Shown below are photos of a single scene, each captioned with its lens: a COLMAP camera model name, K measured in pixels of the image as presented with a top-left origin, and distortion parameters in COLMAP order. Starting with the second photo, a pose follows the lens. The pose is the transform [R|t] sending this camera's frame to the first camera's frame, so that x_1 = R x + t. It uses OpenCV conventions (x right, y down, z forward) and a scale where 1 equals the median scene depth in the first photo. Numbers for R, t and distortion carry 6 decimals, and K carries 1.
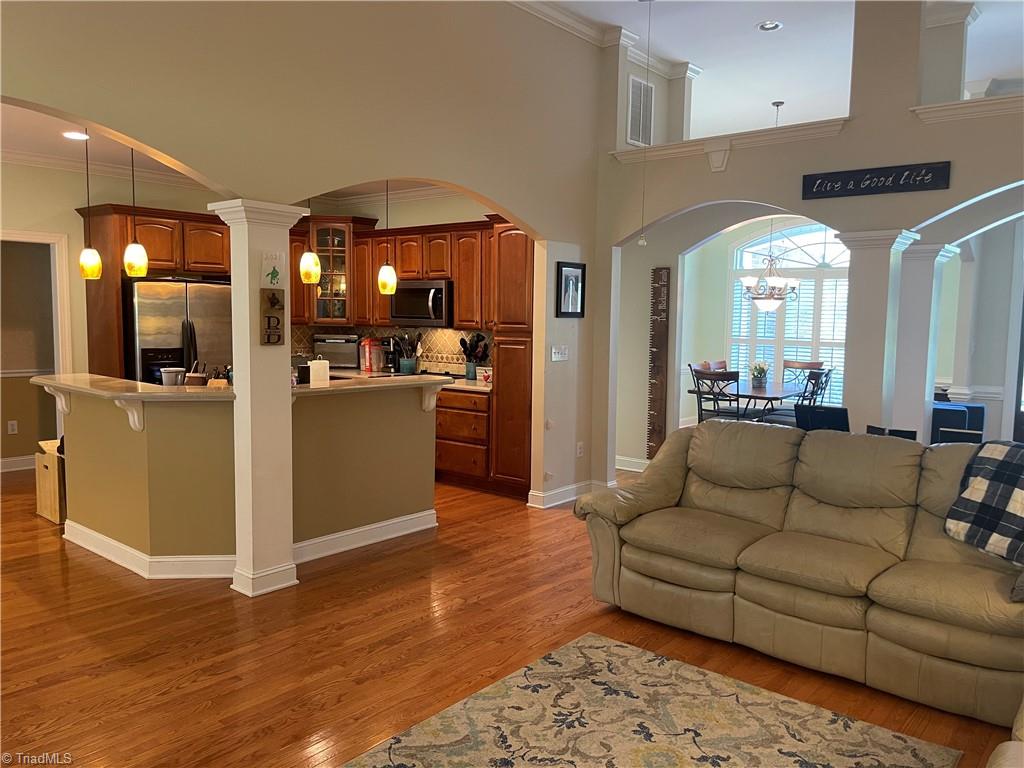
lens RADIAL K [[780.5, 0, 514.6], [0, 780.5, 387.6], [0, 0, 1]] dist [0.056796, -0.067553]
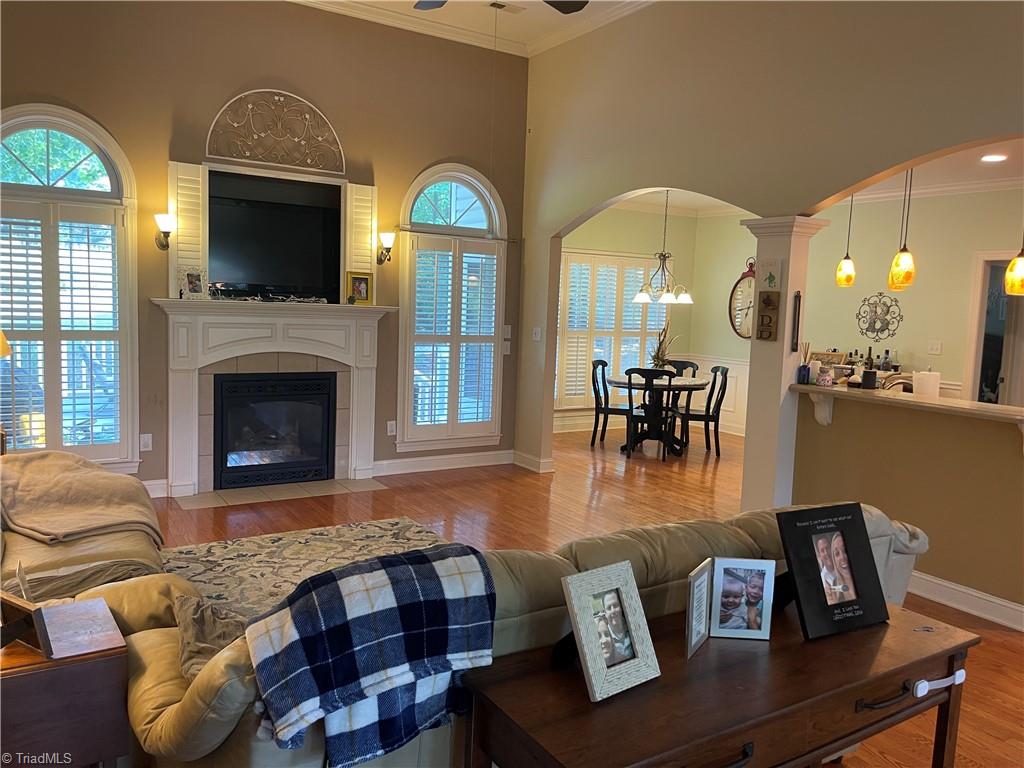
lens RADIAL K [[780.5, 0, 520.5], [0, 780.5, 379.3], [0, 0, 1]] dist [0.056796, -0.067553]
pose [[-0.293703, 0.068108, -0.953467, 1.186173], [-0.130797, 0.985213, 0.110666, -0.104593], [0.946906, 0.157214, -0.280451, 1.326894]]
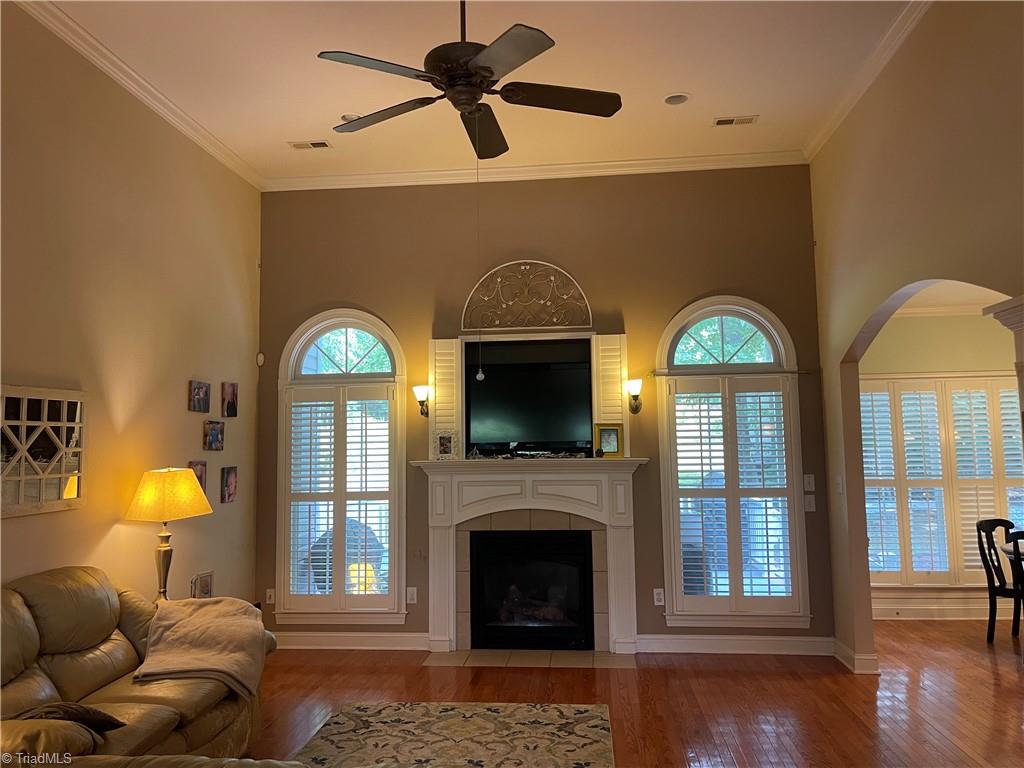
lens RADIAL K [[780.5, 0, 515.7], [0, 780.5, 381.3], [0, 0, 1]] dist [0.056796, -0.067553]
pose [[-0.822997, -0.054159, -0.565459, 0.762069], [-0.050937, 0.998470, -0.021497, -0.139659], [0.565758, 0.011111, -0.824497, 1.672376]]
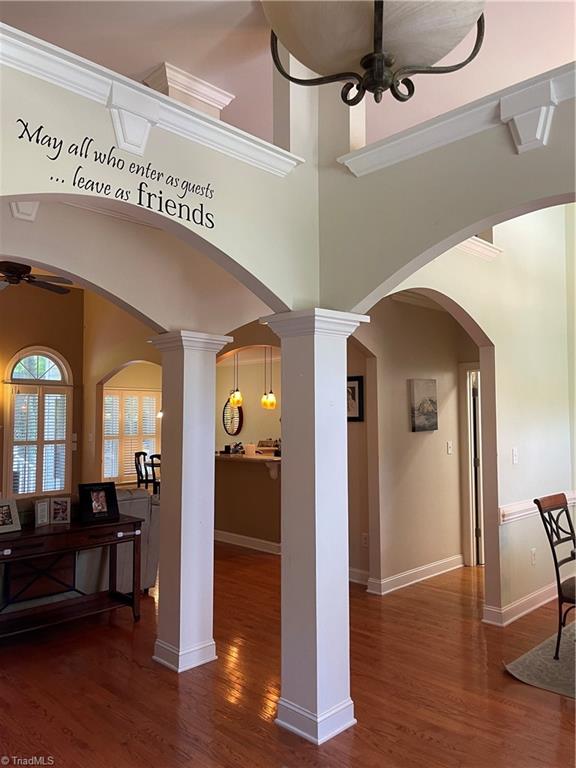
lens RADIAL K [[585.4, 0, 288.1], [0, 585.4, 388.5], [0, 0, 1]] dist [0.056796, -0.067553]
pose [[-0.083546, -0.066358, -0.994292, 1.782000], [-0.091130, 0.994108, -0.058689, -0.145307], [0.992328, 0.085706, -0.089101, 1.828140]]
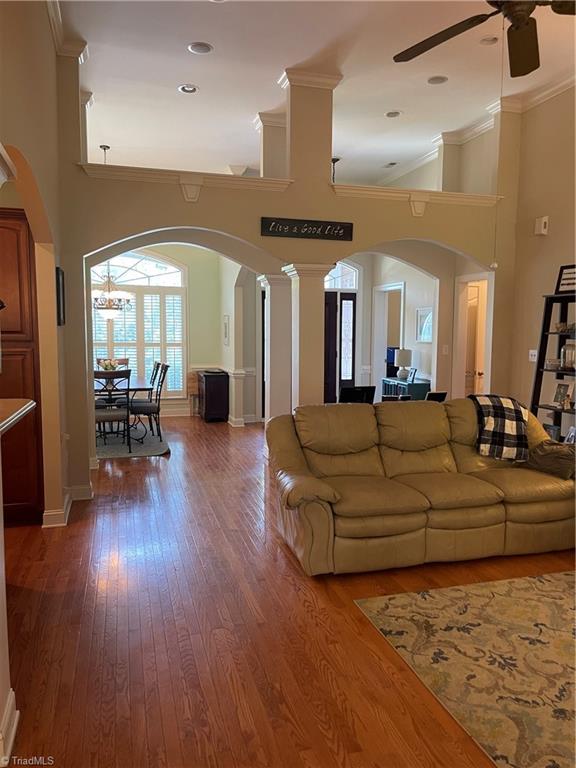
lens RADIAL K [[585.4, 0, 292.6], [0, 585.4, 382.3], [0, 0, 1]] dist [0.056796, -0.067553]
pose [[0.554356, -0.091522, 0.827232, -0.601233], [0.081890, 0.995111, 0.055218, -0.056884], [-0.828241, 0.037132, 0.559140, 0.549082]]
